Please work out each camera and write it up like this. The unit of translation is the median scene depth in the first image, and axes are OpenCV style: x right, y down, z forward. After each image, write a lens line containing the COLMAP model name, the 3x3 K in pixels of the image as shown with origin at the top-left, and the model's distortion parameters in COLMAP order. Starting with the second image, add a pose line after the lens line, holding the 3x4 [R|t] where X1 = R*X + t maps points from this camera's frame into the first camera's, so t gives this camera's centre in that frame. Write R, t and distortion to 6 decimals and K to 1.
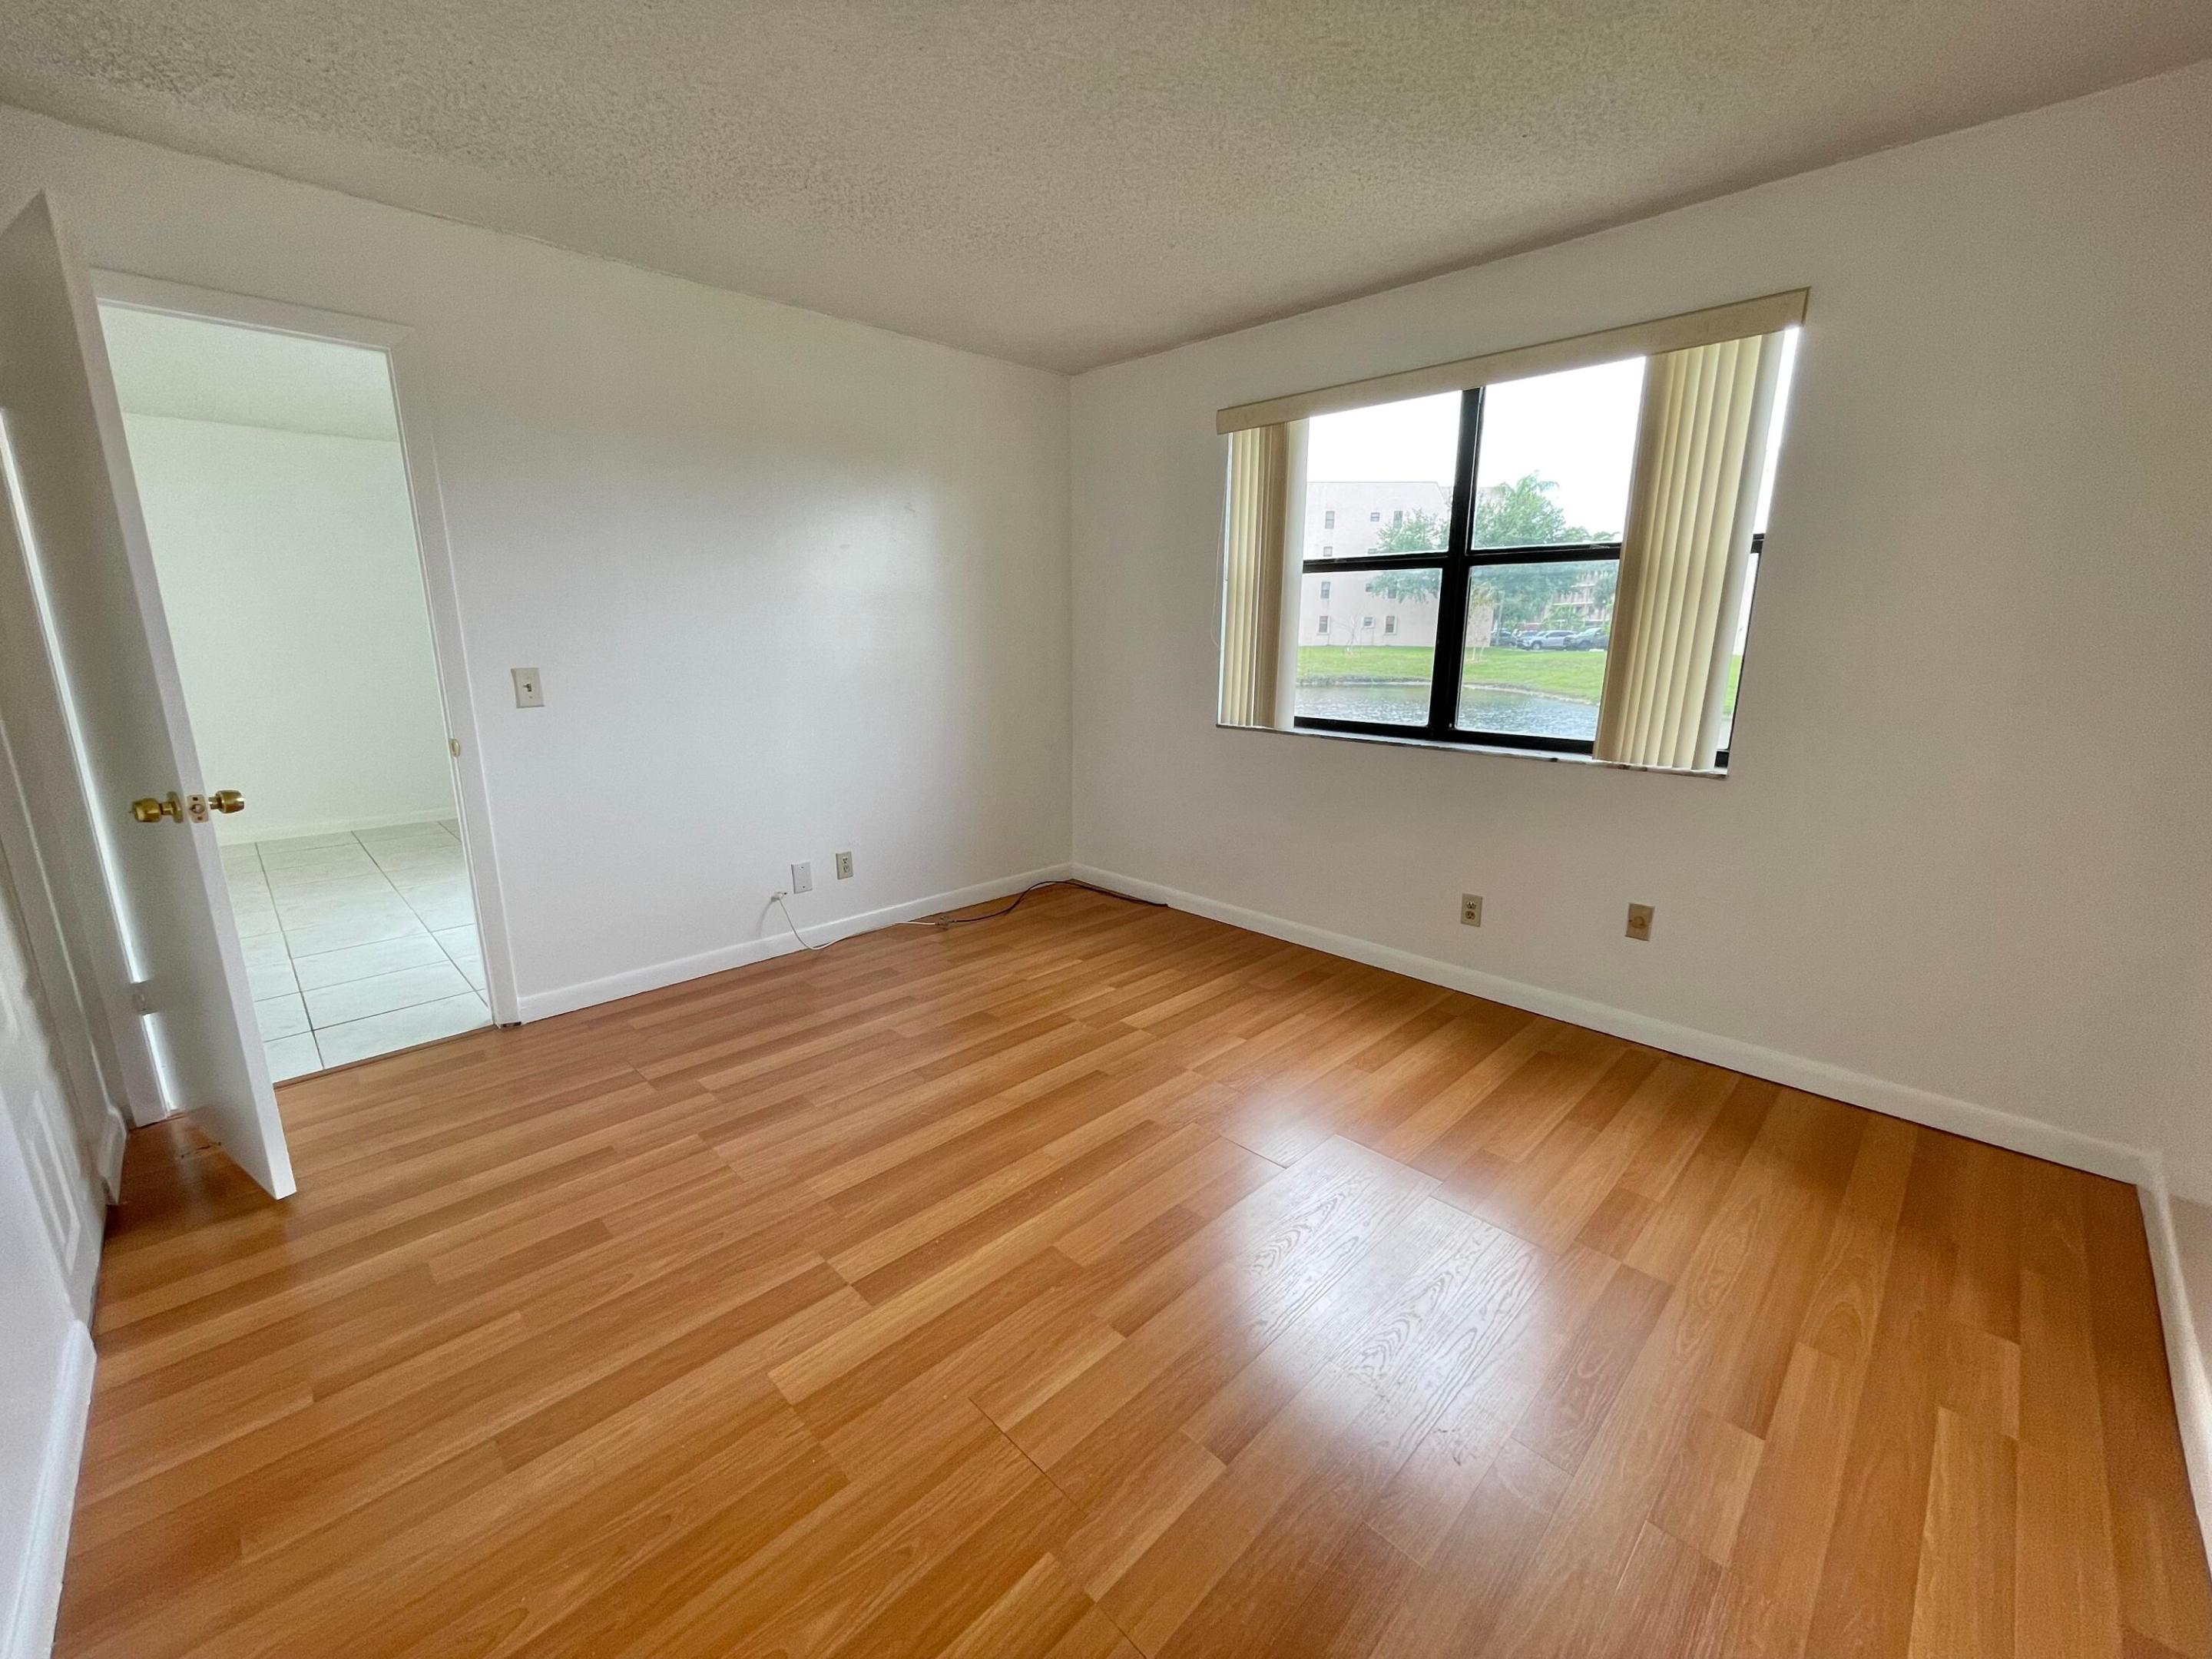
lens RADIAL K [[907.6, 0, 1096.8], [0, 907.6, 824.6], [0, 0, 1]] dist [0.000652, 0.000118]
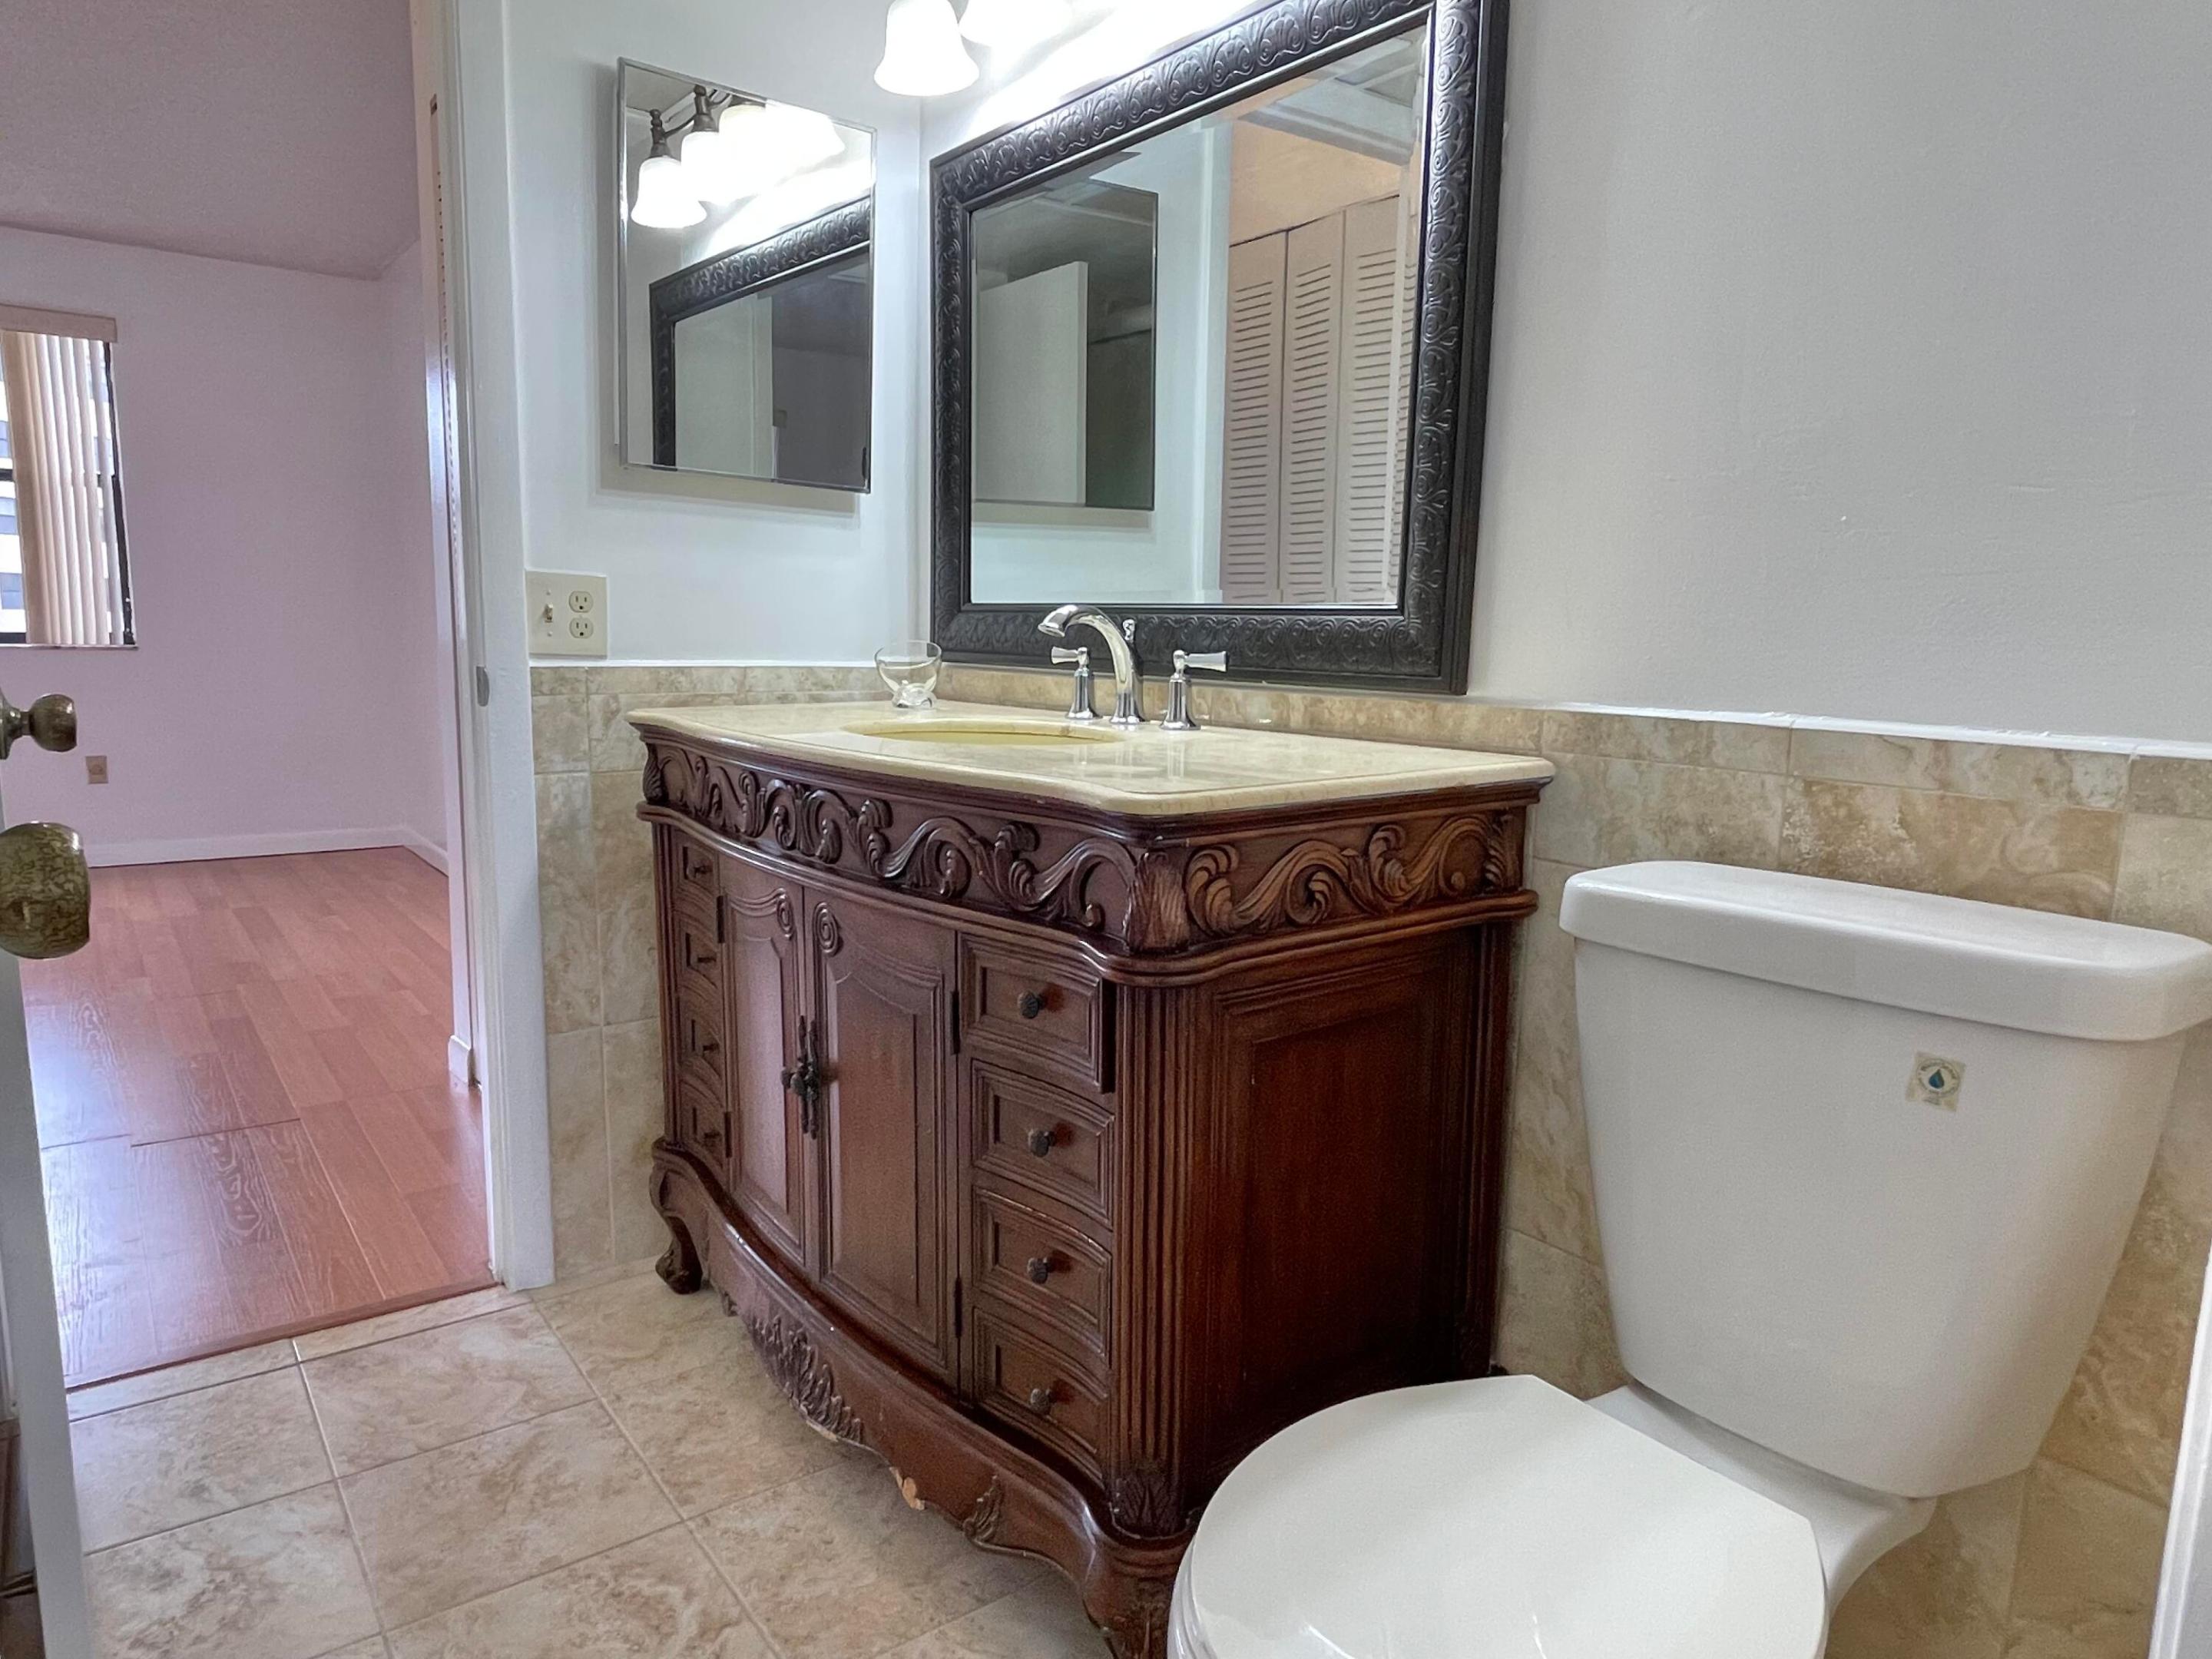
lens RADIAL K [[1380.1, 0, 1081.6], [0, 1380.1, 849.6], [0, 0, 1]] dist [0.020193, -0.038761]
pose [[0.143355, -0.145060, 0.978983, -1.030900], [0.200864, 0.972876, 0.114742, 0.253479], [-0.969073, 0.180194, 0.168604, -0.589478]]
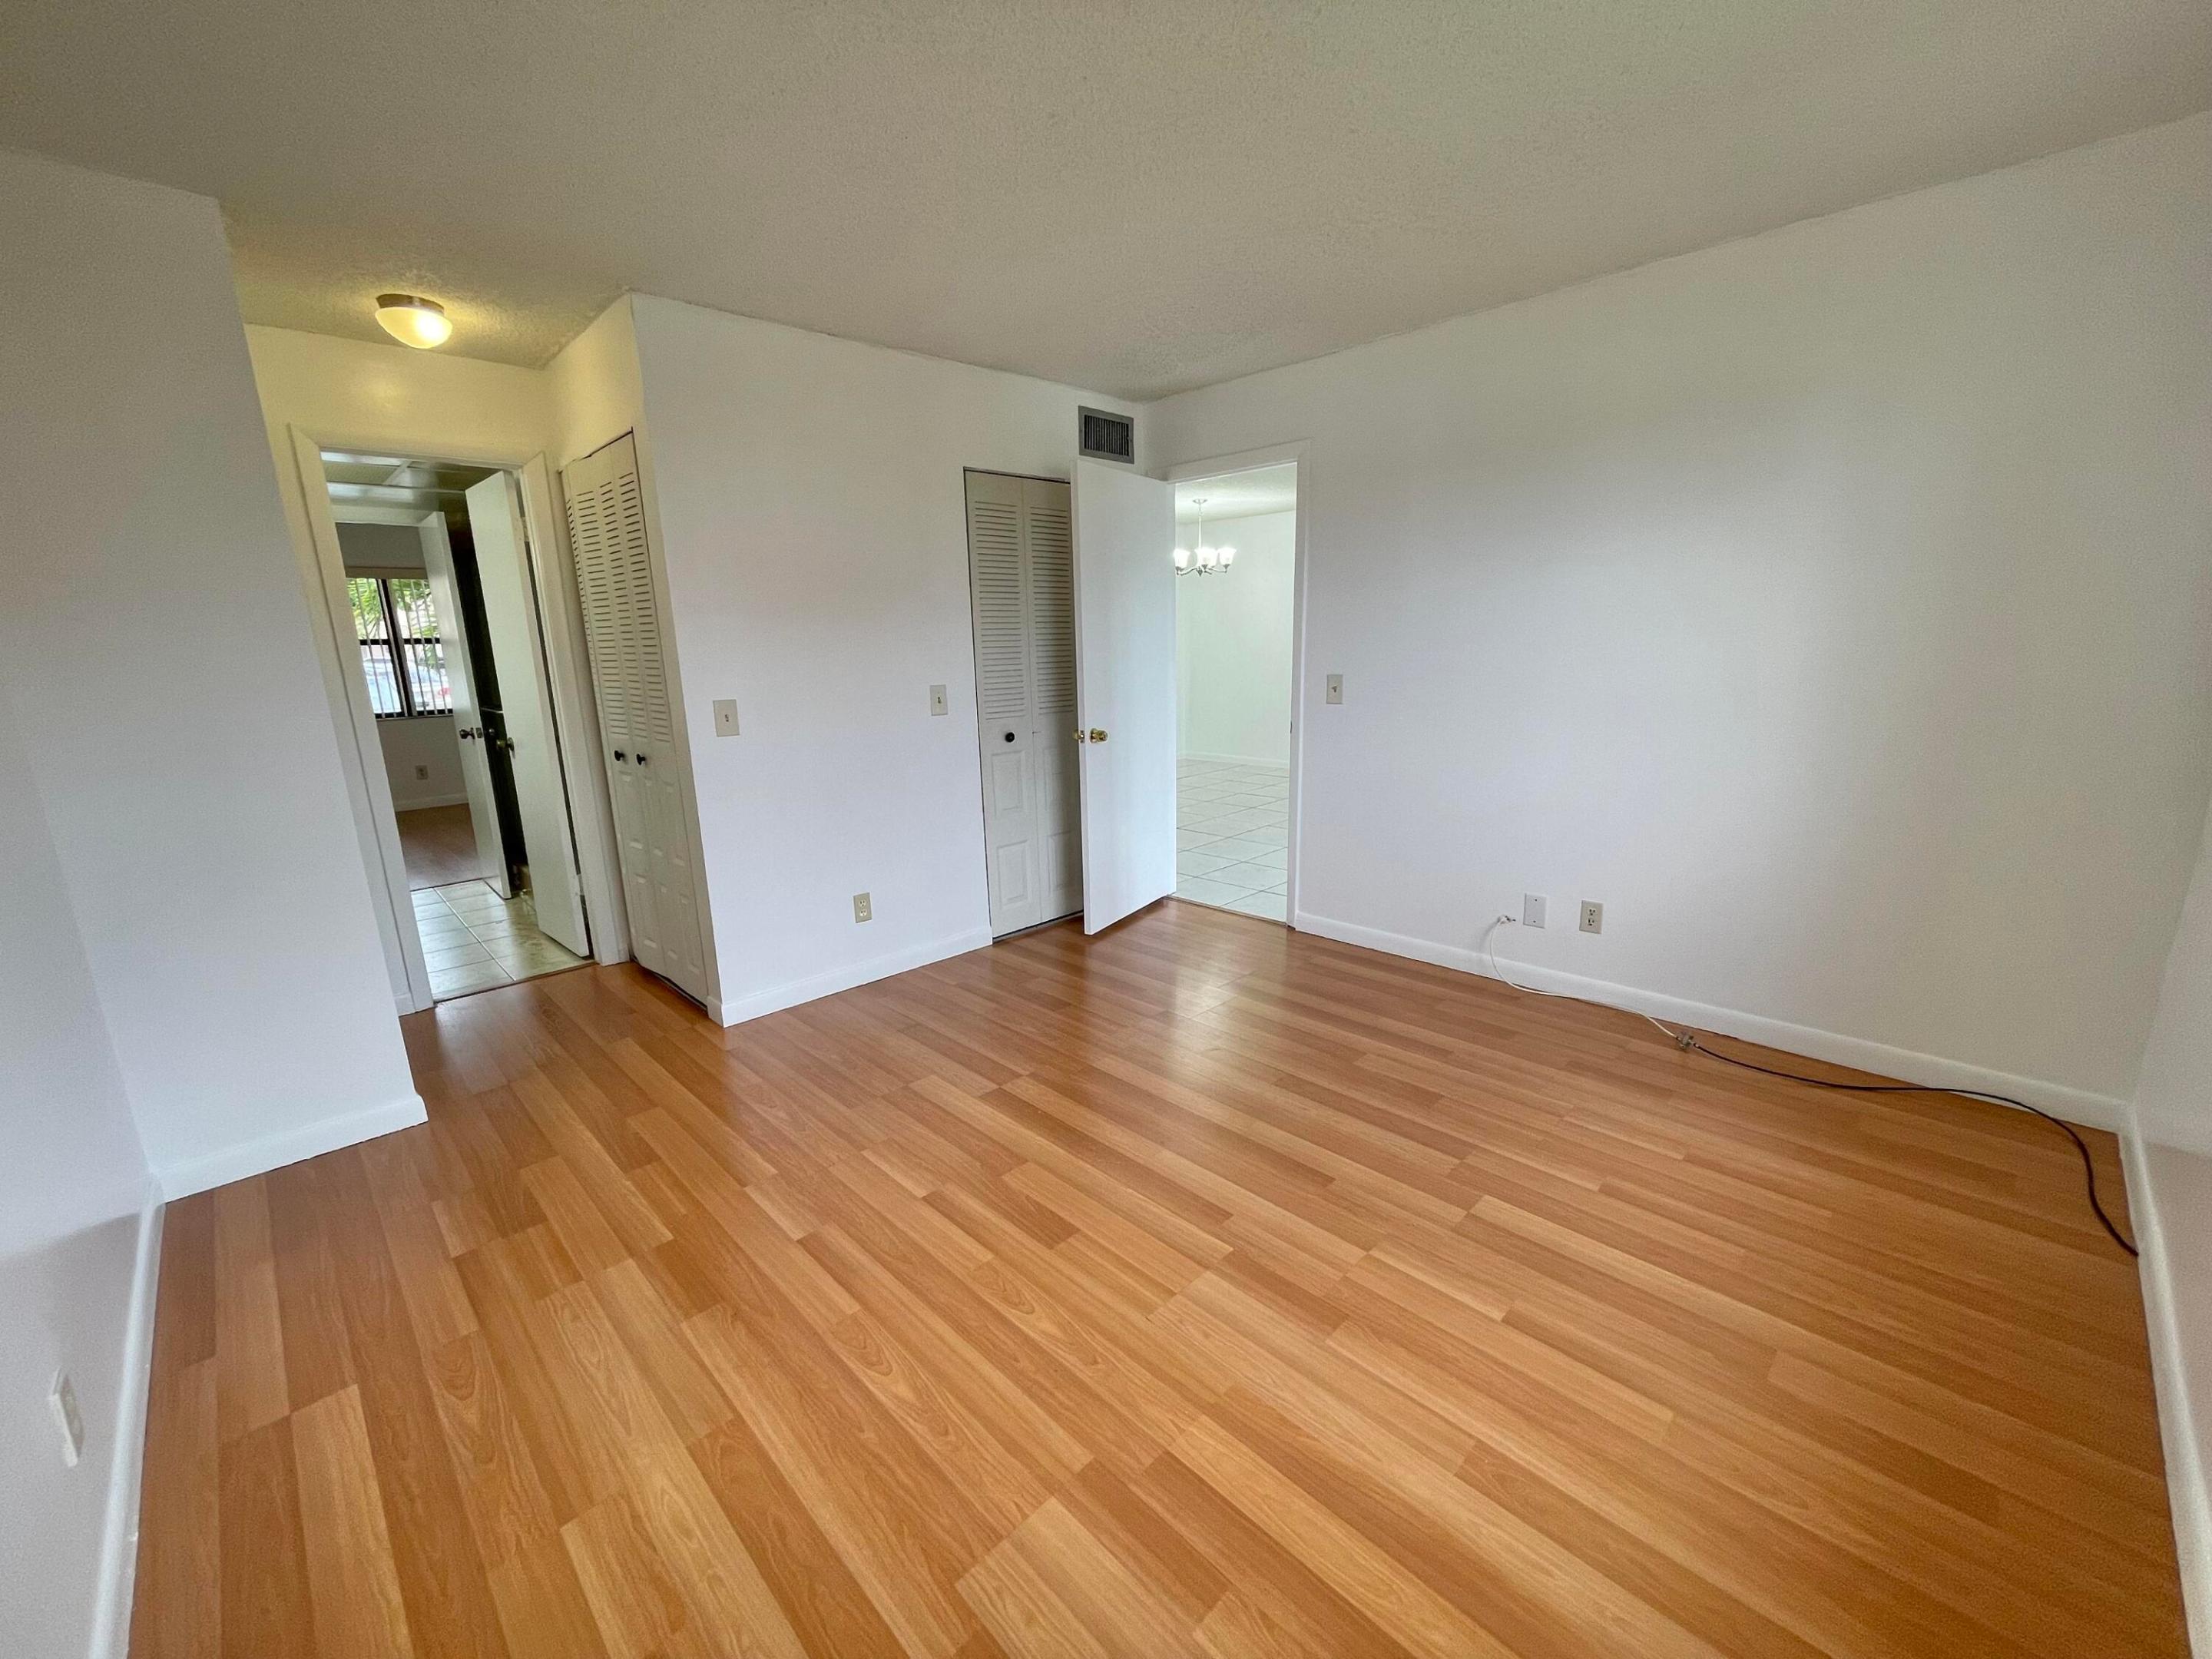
lens RADIAL K [[876.6, 0, 1069.3], [0, 876.6, 839.6], [0, 0, 1]] dist [-0.003956, -0.000224]
pose [[-0.023974, 0.224638, -0.974147, 0.647884], [-0.185039, 0.956593, 0.225144, -0.150048], [0.982439, 0.185653, 0.018633, 0.607799]]
